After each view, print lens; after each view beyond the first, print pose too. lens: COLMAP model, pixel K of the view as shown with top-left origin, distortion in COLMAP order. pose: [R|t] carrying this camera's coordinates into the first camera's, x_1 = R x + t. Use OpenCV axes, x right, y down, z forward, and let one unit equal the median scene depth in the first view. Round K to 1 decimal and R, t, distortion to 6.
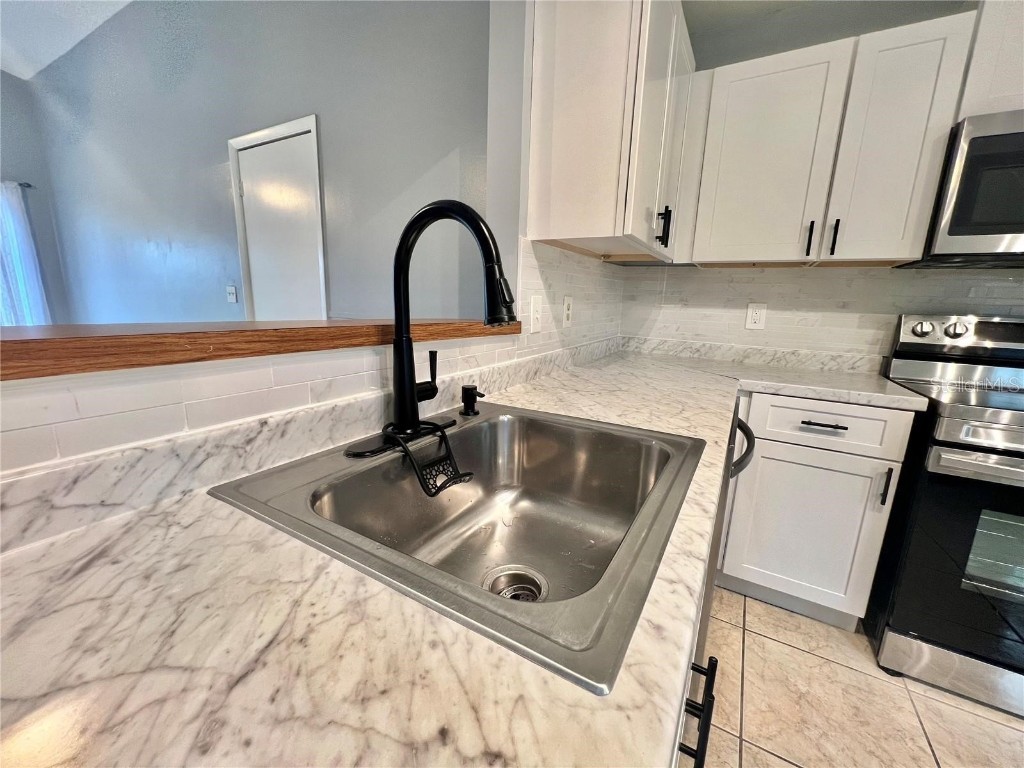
lens RADIAL K [[408.9, 0, 513.2], [0, 408.9, 383.9], [0, 0, 1]] dist [-0.001165, 0.000975]
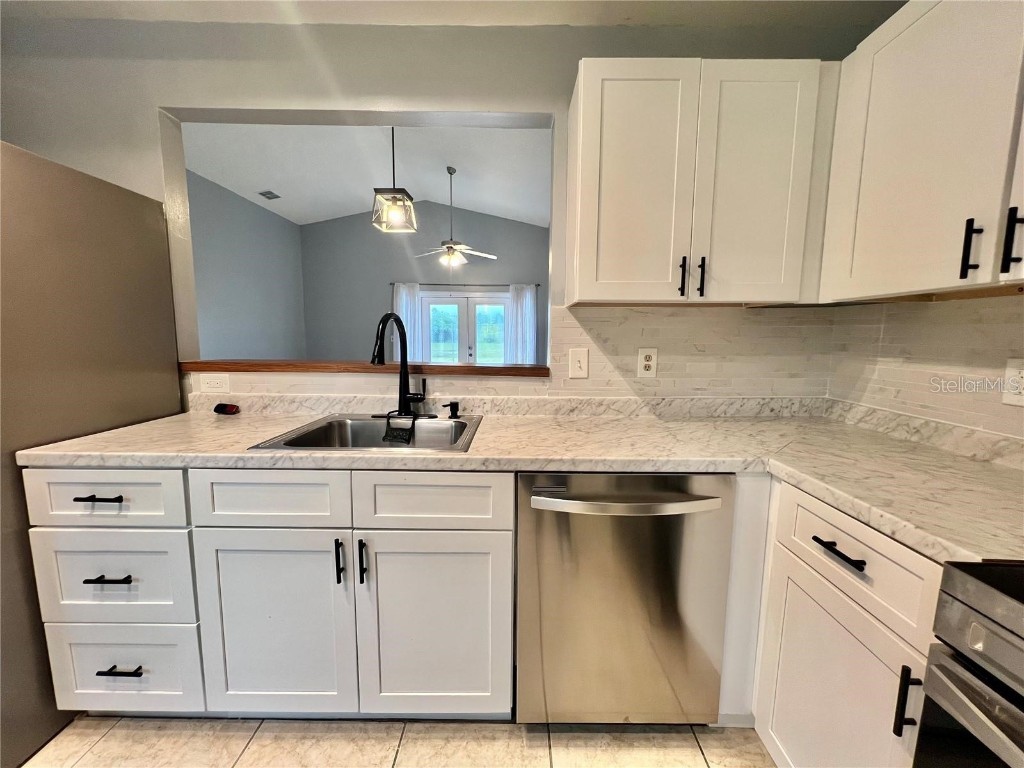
lens RADIAL K [[408.9, 0, 512.9], [0, 408.9, 385.9], [0, 0, 1]] dist [-0.001165, 0.000975]
pose [[0.496926, 0.078598, -0.864226, 1.139593], [-0.167505, 0.985849, -0.006656, -0.069400], [0.851473, 0.148070, 0.503059, 0.245872]]
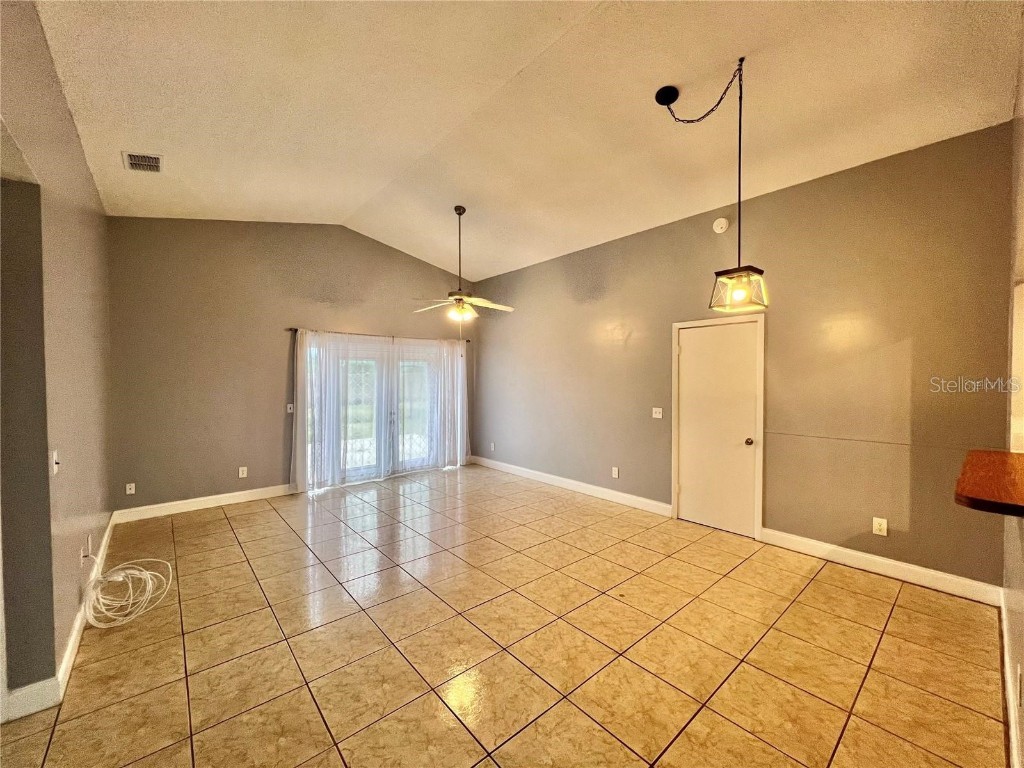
lens RADIAL K [[408.9, 0, 511.3], [0, 408.9, 384.0], [0, 0, 1]] dist [-0.001165, 0.000975]
pose [[0.941930, -0.031031, -0.334372, -1.594642], [-0.033105, 0.982290, -0.184418, -0.055104], [0.334173, 0.184778, 0.924221, -1.477698]]
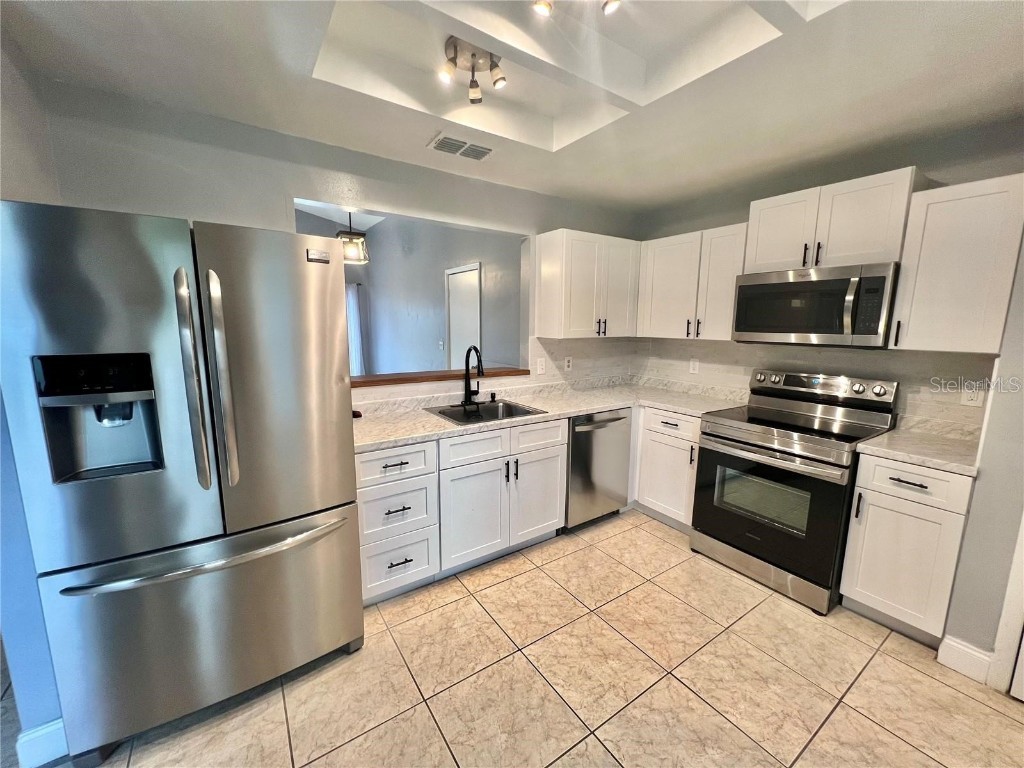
lens RADIAL K [[408.9, 0, 513.4], [0, 408.9, 385.9], [0, 0, 1]] dist [-0.001165, 0.000975]
pose [[0.901107, 0.042387, -0.431519, 1.022818], [-0.065464, 0.997102, -0.038760, 0.046700], [0.428626, 0.063175, 0.901271, -1.291747]]
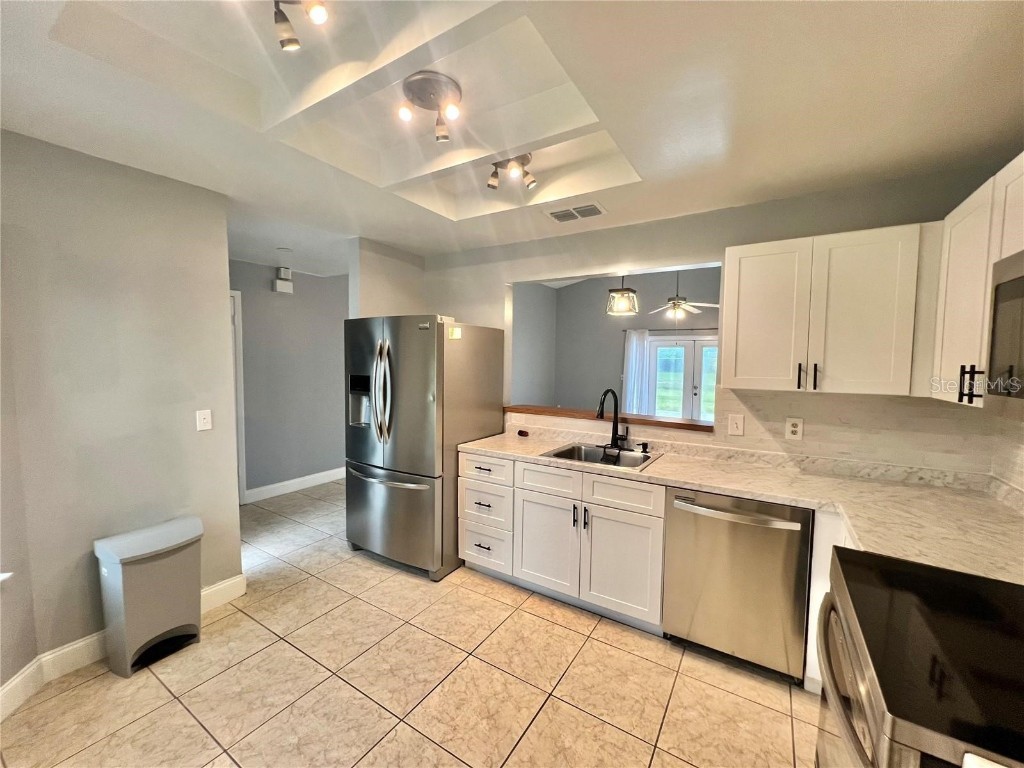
lens RADIAL K [[408.9, 0, 514.3], [0, 408.9, 386.2], [0, 0, 1]] dist [-0.001165, 0.000975]
pose [[-0.035894, 0.029509, -0.998920, 2.049905], [-0.214866, 0.975959, 0.036551, -0.213186], [0.975984, 0.215946, -0.028690, 0.088216]]
